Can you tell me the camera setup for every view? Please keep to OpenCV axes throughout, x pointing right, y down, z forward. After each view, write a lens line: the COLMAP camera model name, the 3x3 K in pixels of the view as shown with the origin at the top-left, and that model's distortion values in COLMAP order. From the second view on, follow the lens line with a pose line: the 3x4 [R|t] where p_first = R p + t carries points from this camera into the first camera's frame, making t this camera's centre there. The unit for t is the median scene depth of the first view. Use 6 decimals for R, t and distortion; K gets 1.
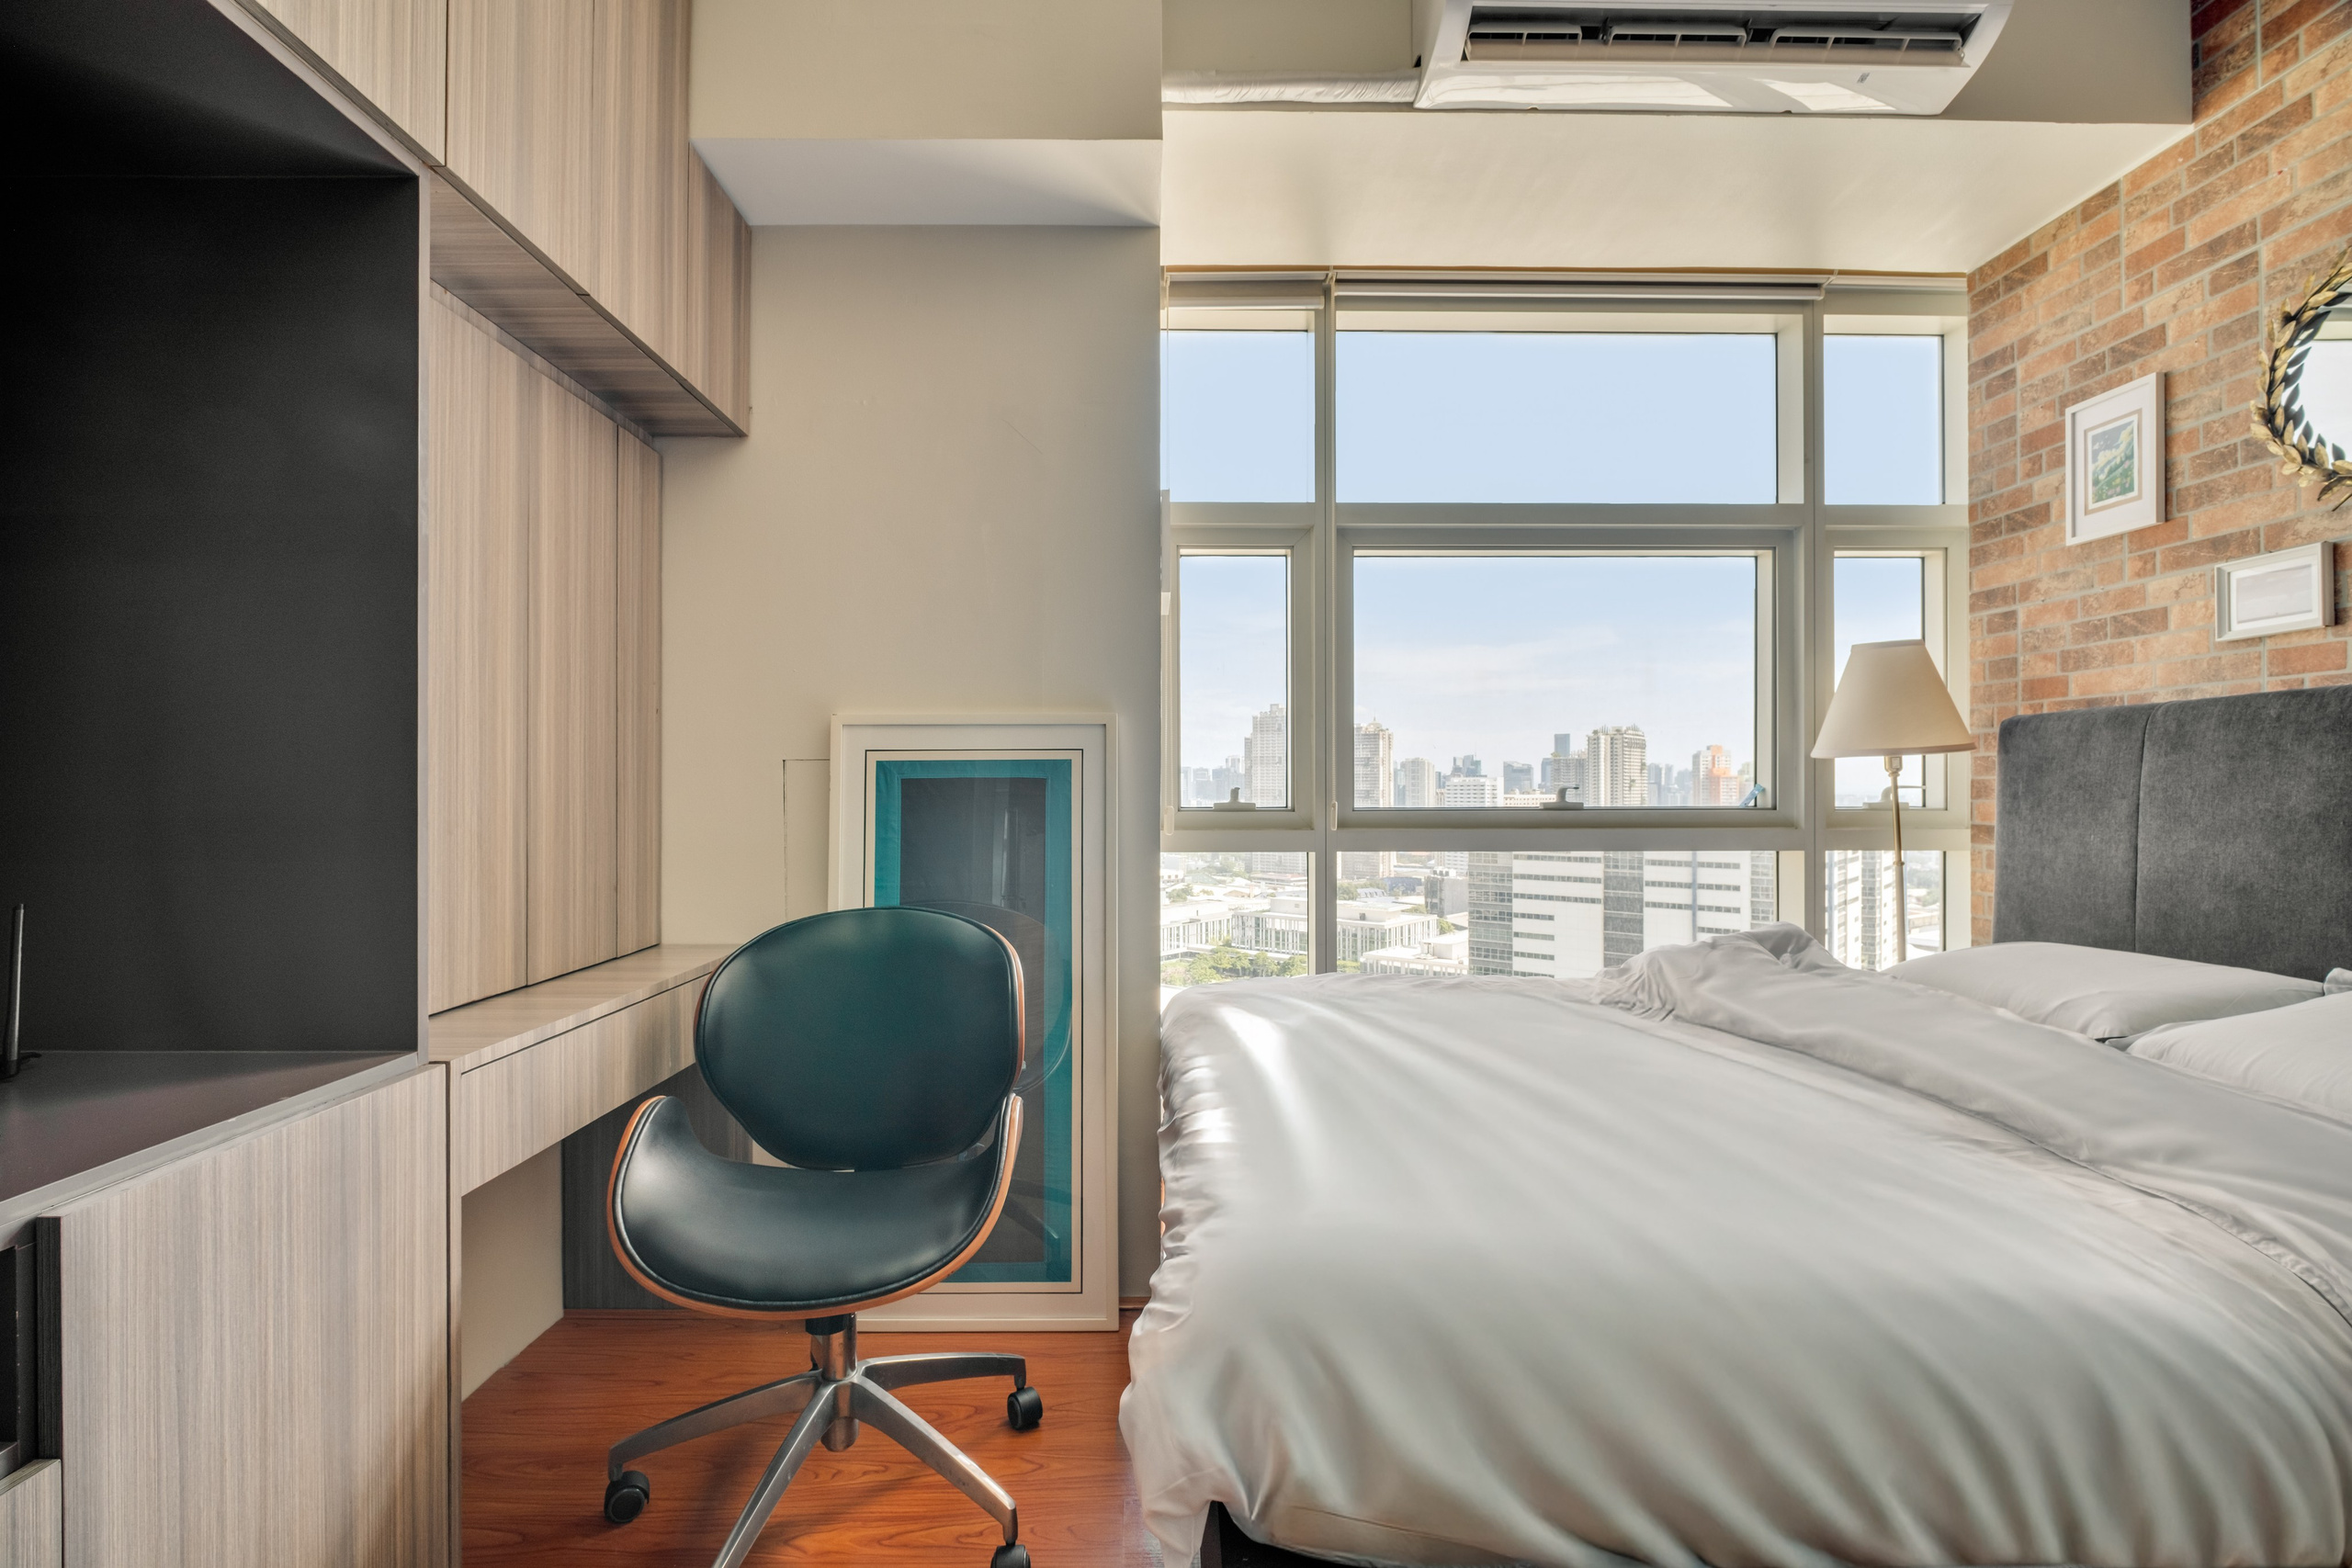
lens RADIAL K [[1081.8, 0, 1170.6], [0, 1081.8, 791.8], [0, 0, 1]] dist [-0.002459, -0.005939]
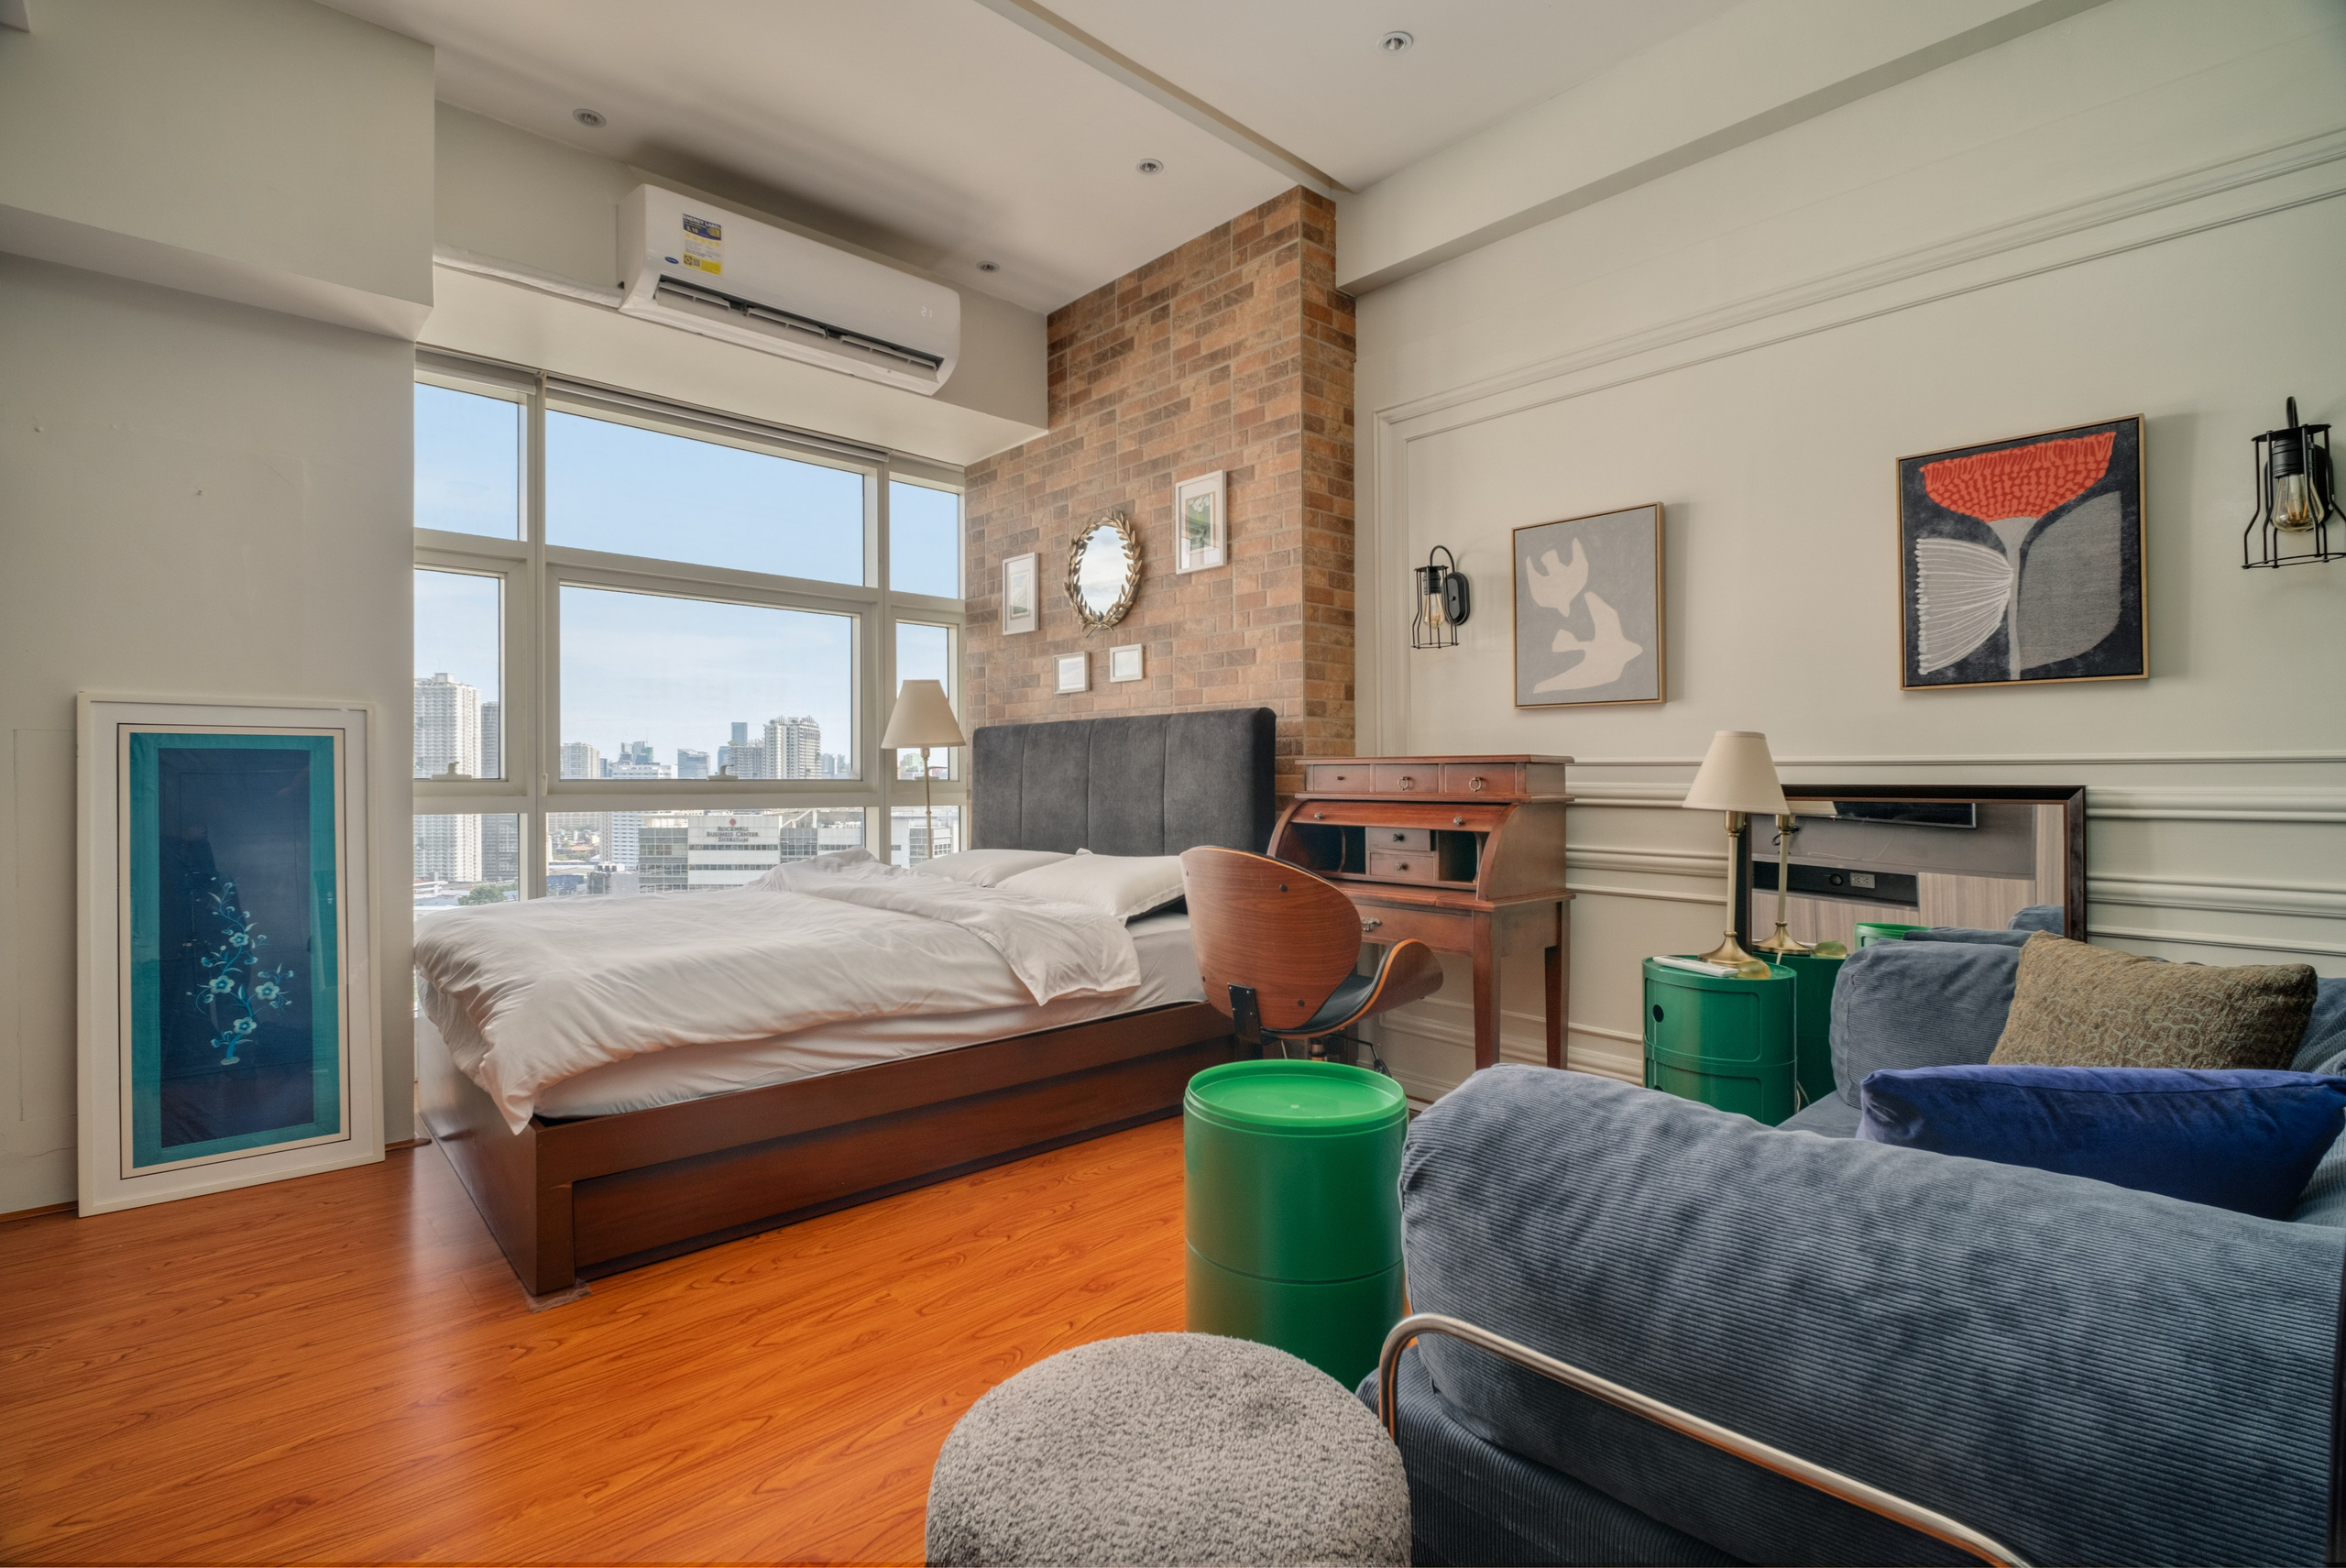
lens RADIAL K [[1072.2, 0, 1156.8], [0, 1072.2, 776.9], [0, 0, 1]] dist [0.001018, -0.004956]
pose [[0.752760, 0.003733, 0.658284, -0.191054], [-0.001475, 0.999991, -0.003984, 0.021705], [-0.658293, 0.002028, 0.752759, -0.615167]]
